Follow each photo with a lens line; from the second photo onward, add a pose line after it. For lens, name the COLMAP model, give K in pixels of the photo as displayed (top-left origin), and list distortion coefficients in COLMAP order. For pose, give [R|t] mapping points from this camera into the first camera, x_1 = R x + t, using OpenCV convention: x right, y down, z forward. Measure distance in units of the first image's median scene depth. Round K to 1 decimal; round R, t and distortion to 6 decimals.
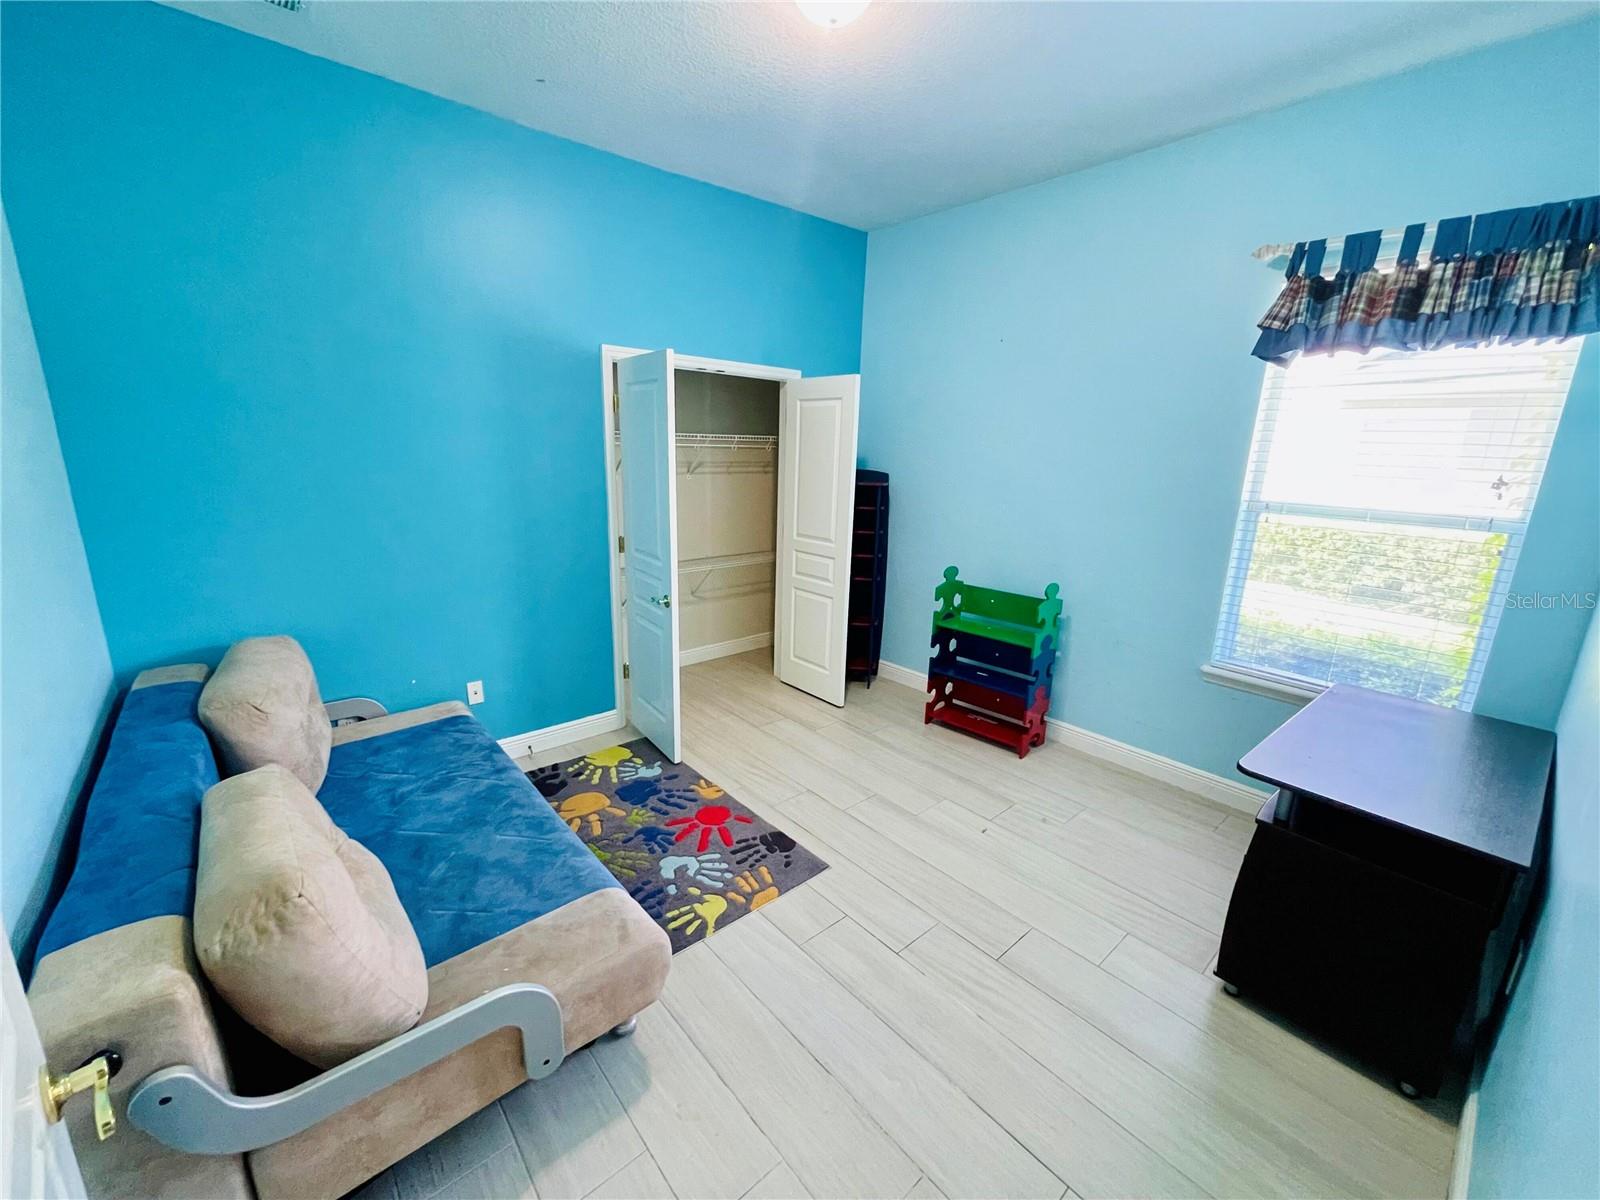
lens RADIAL K [[644.0, 0, 801.3], [0, 644.0, 603.2], [0, 0, 1]] dist [0.000745, -0.000224]
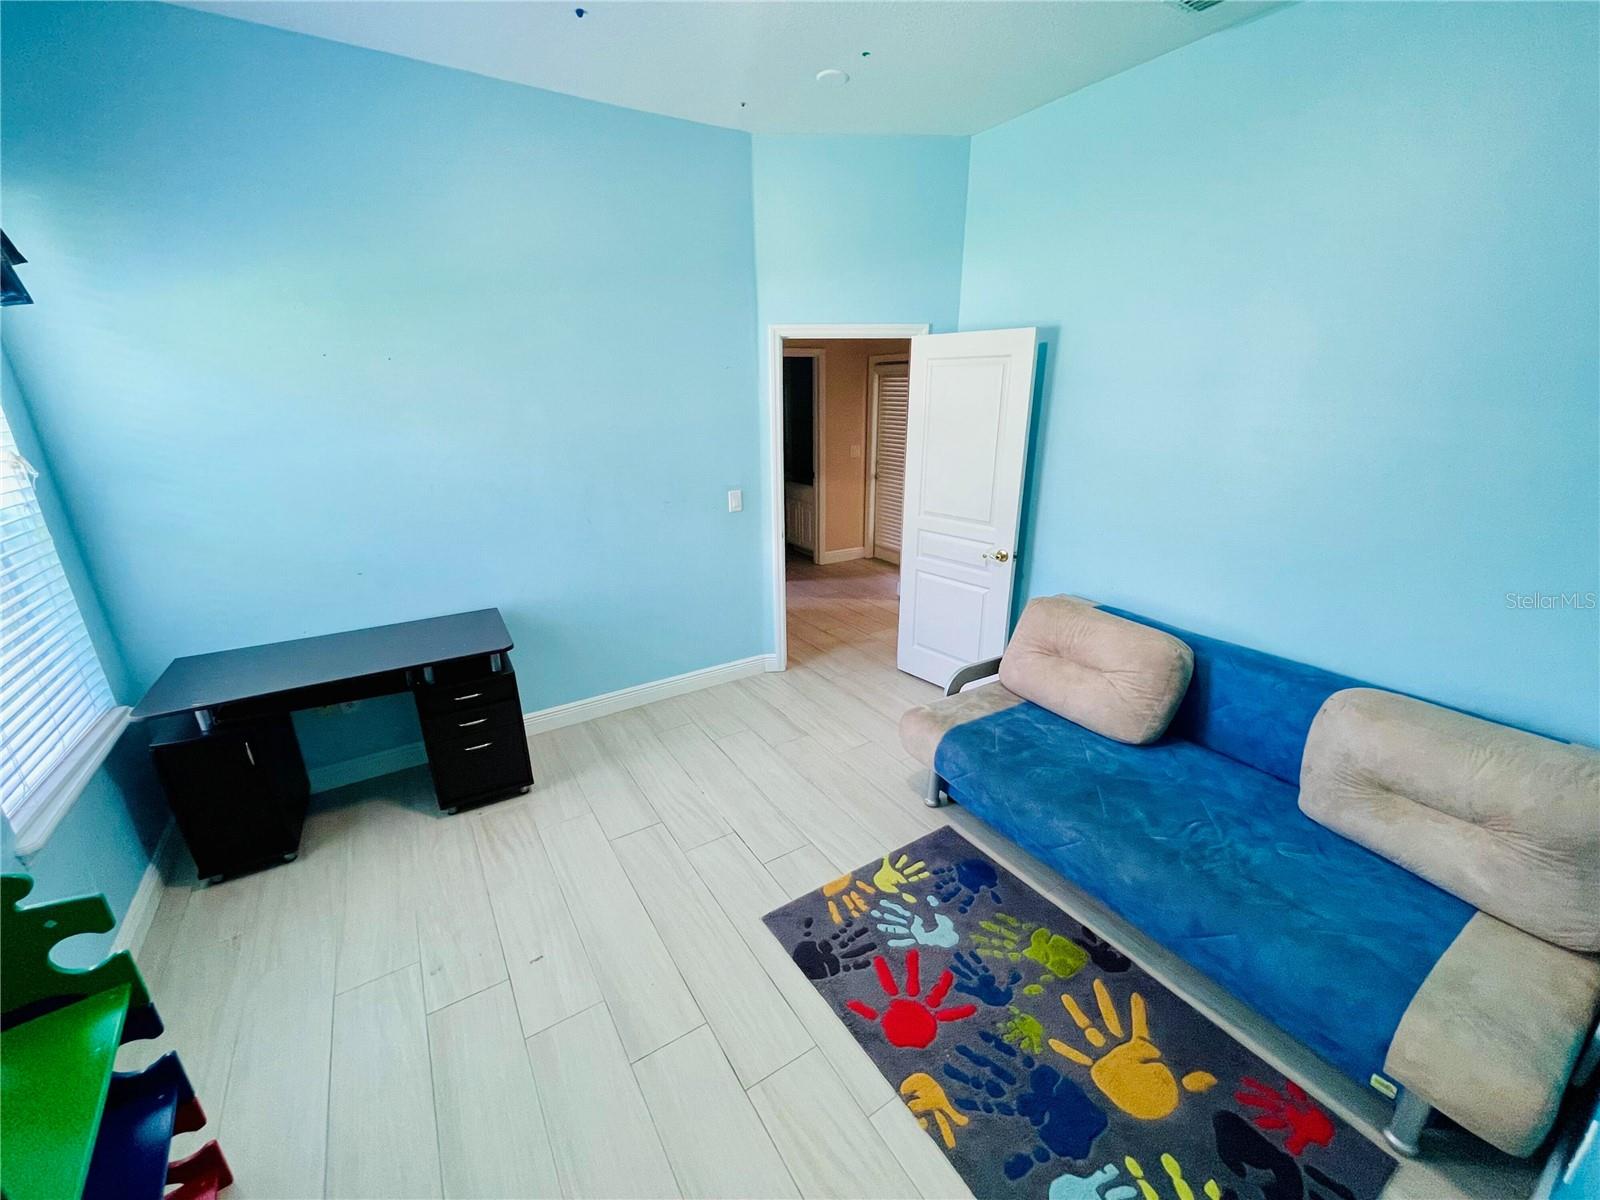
lens RADIAL K [[644.0, 0, 801.3], [0, 644.0, 603.2], [0, 0, 1]] dist [0.000745, -0.000224]
pose [[-0.989133, -0.065587, 0.131581, -0.097863], [0.017235, 0.837082, 0.546806, -0.431788], [-0.146008, 0.543132, -0.826855, 1.490459]]
